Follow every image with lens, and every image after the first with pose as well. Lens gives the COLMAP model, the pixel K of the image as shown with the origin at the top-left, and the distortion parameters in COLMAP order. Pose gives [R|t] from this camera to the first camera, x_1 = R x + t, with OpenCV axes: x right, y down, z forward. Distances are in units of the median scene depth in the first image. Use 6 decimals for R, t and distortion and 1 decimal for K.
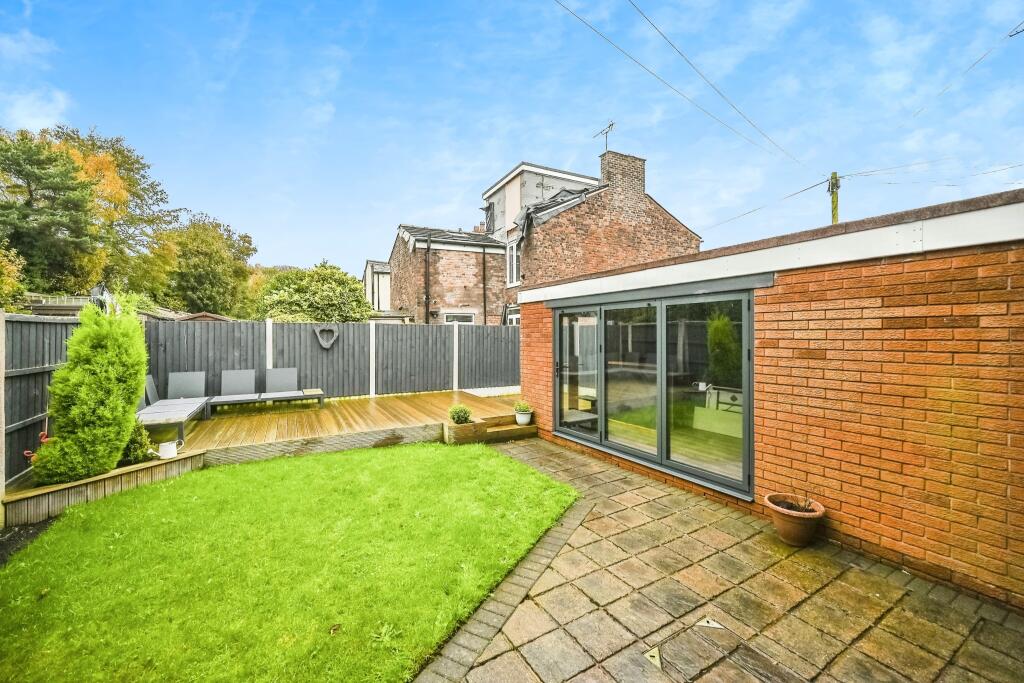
lens RADIAL K [[409.6, 0, 512.4], [0, 409.6, 335.0], [0, 0, 1]] dist [-0.000430, -0.000023]
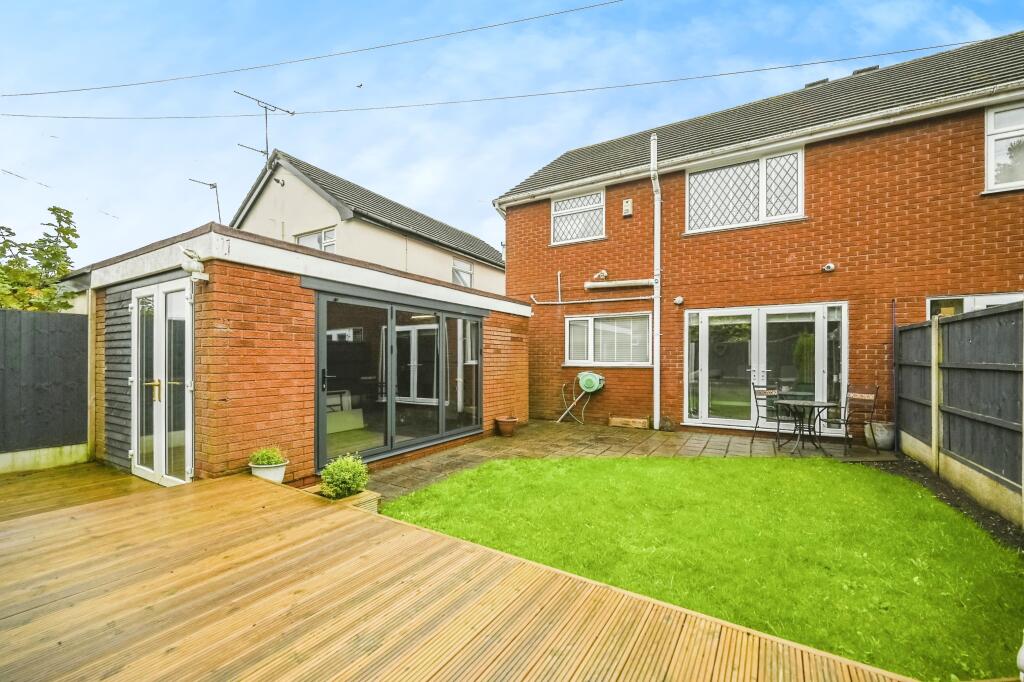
lens RADIAL K [[409.6, 0, 520.4], [0, 409.6, 359.2], [0, 0, 1]] dist [-0.000430, -0.000023]
pose [[-0.490689, 0.004449, 0.871323, -0.650782], [0.002631, 0.999990, -0.003624, 0.051271], [-0.871331, 0.000514, -0.490696, 1.031802]]
